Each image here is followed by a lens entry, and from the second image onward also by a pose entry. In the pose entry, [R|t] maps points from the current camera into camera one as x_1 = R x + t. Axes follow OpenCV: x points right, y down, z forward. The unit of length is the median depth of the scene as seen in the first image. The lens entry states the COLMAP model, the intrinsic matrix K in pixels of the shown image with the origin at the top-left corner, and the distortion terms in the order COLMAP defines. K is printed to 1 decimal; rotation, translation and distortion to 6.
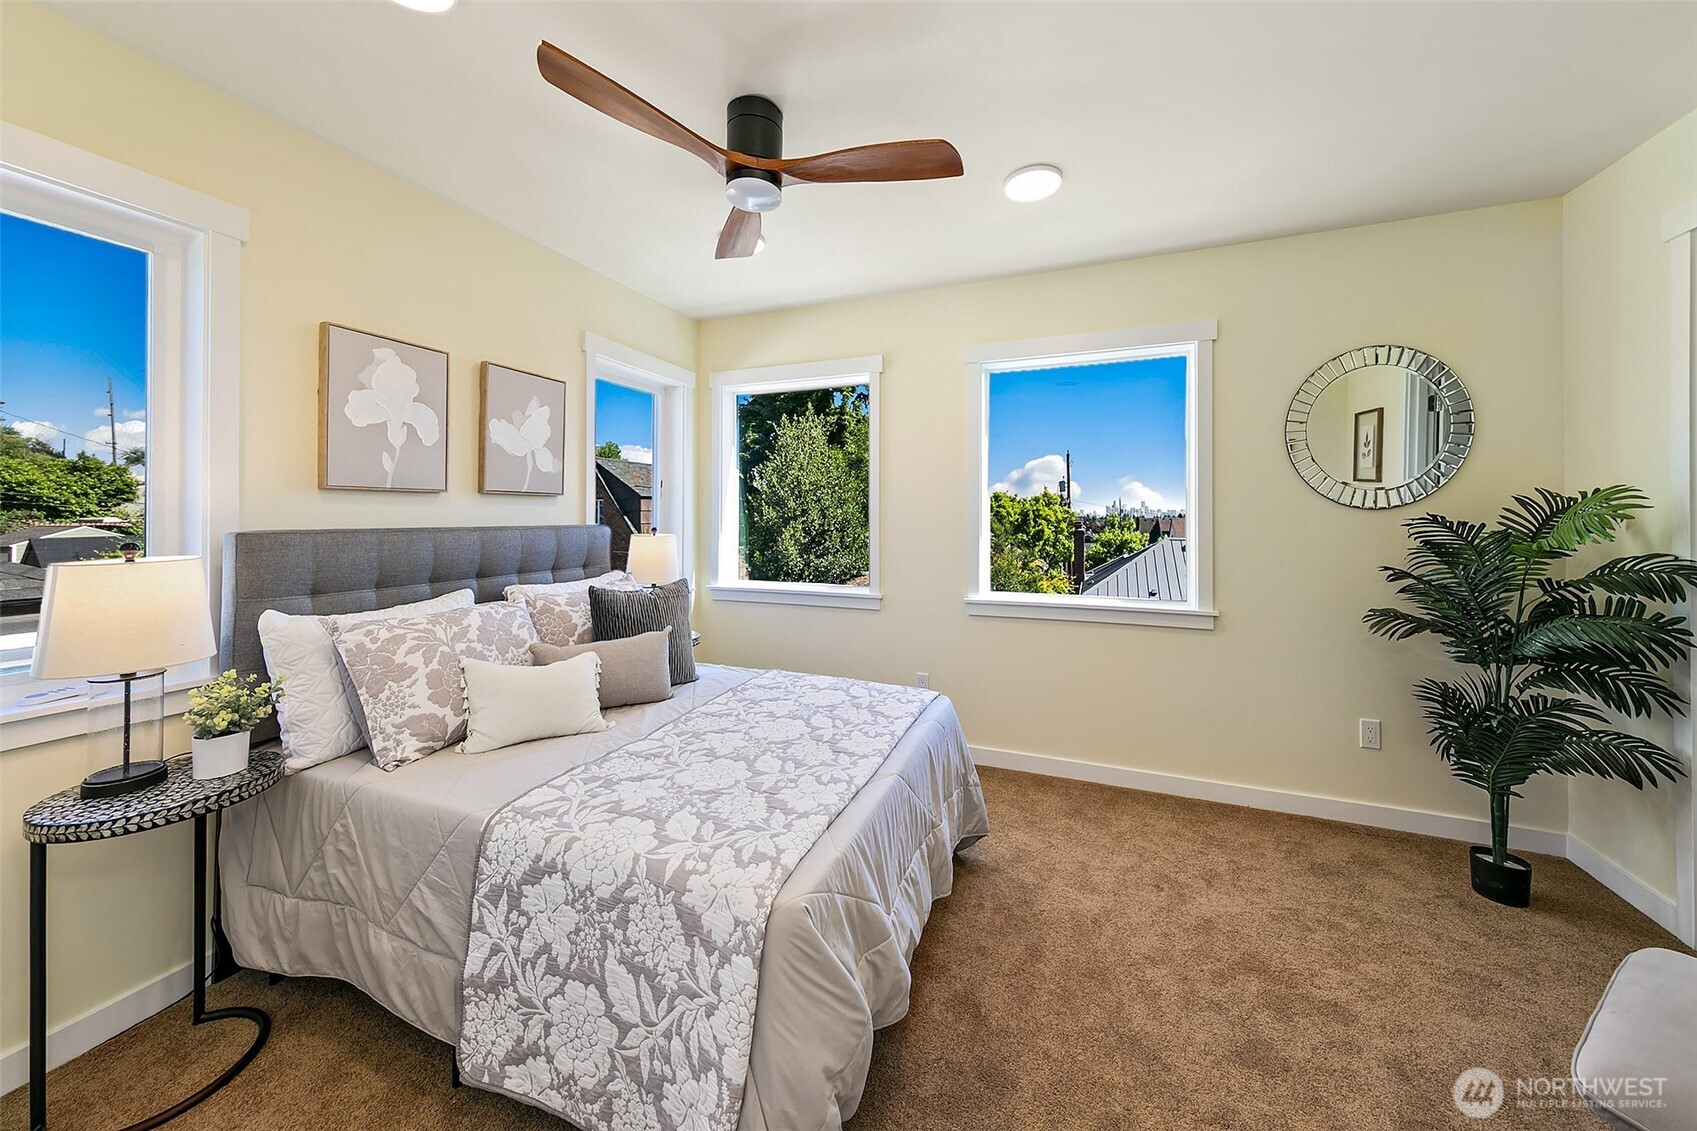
lens RADIAL K [[590.5, 0, 835.3], [0, 590.5, 515.9], [0, 0, 1]] dist [-0.002305, -0.000136]
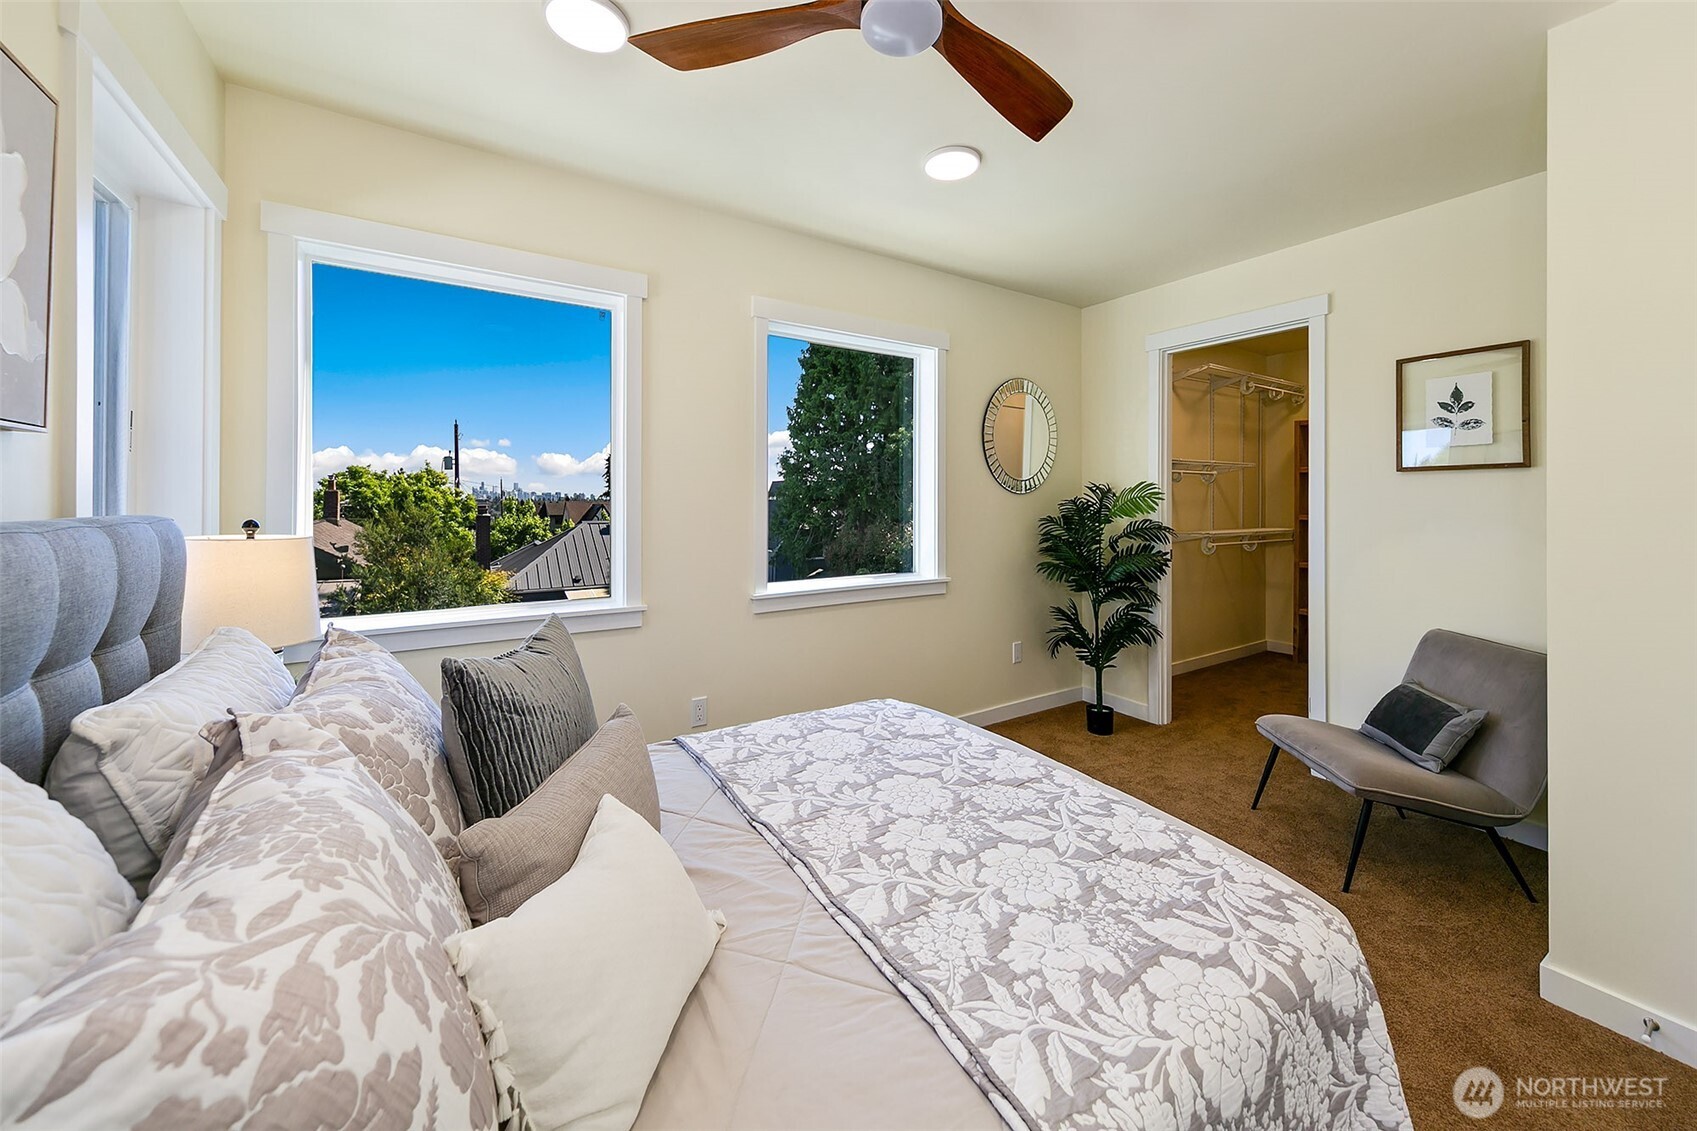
lens RADIAL K [[645.0, 0, 860.0], [0, 645.0, 504.8], [0, 0, 1]] dist [-0.000332, 0.000065]
pose [[0.571212, -0.008074, 0.820763, -0.561128], [0.000052, 0.999952, 0.009800, 0.004980], [-0.820802, -0.005555, 0.571185, 0.450440]]
